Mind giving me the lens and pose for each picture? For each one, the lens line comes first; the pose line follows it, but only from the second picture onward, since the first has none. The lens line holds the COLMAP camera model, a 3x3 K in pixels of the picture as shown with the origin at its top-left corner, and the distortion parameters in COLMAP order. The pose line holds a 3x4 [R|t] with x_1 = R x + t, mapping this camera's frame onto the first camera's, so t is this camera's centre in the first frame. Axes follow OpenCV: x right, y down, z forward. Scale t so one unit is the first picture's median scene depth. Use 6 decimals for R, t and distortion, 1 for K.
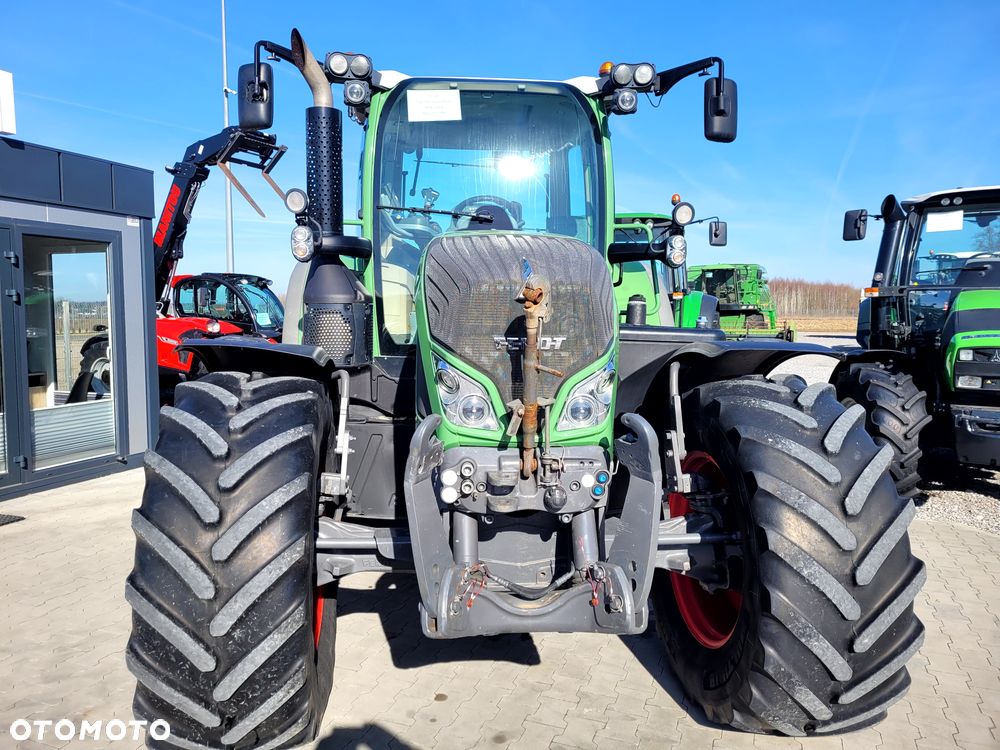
lens RADIAL K [[754.6, 0, 490.2], [0, 754.6, 364.3], [0, 0, 1]] dist [0.060856, -0.050353]
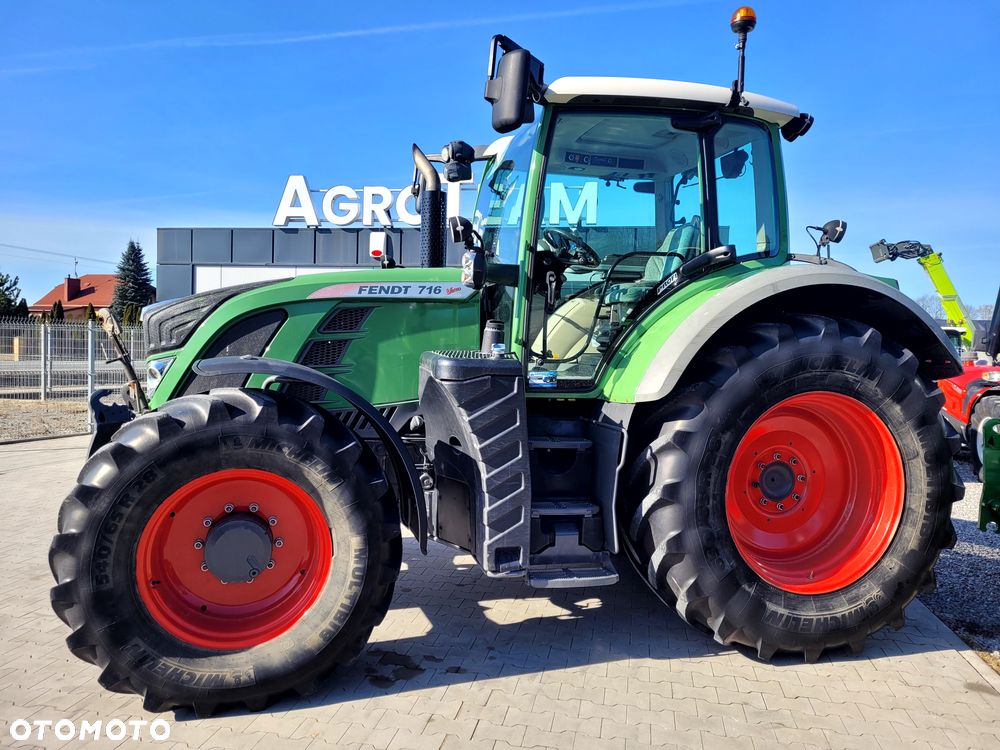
lens RADIAL K [[754.3, 0, 494.8], [0, 754.3, 375.6], [0, 0, 1]] dist [0.060819, -0.050931]
pose [[0.174455, 0.042619, -0.983742, 1.130048], [-0.096618, 0.994983, 0.025972, -0.050998], [0.979914, 0.090516, 0.177697, 0.877175]]
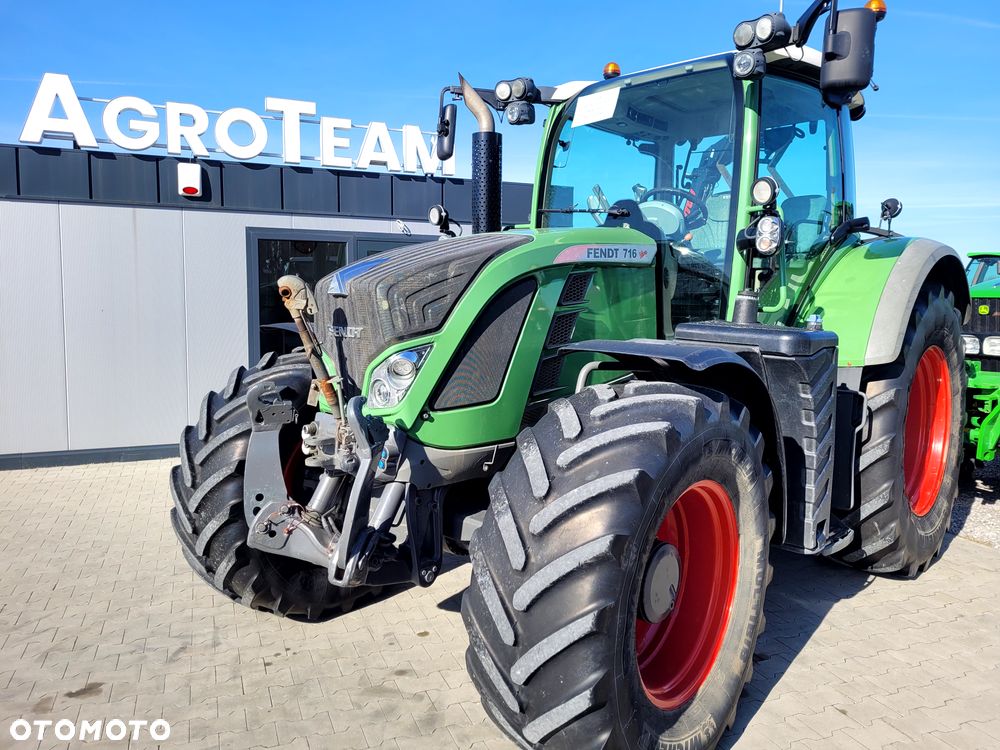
lens RADIAL K [[754.7, 0, 505.9], [0, 754.7, 364.1], [0, 0, 1]] dist [0.058900, -0.050356]
pose [[0.686233, 0.064370, -0.724528, 0.660697], [-0.059271, 0.997713, 0.032503, -0.018330], [0.724963, 0.020639, 0.688479, 0.216564]]
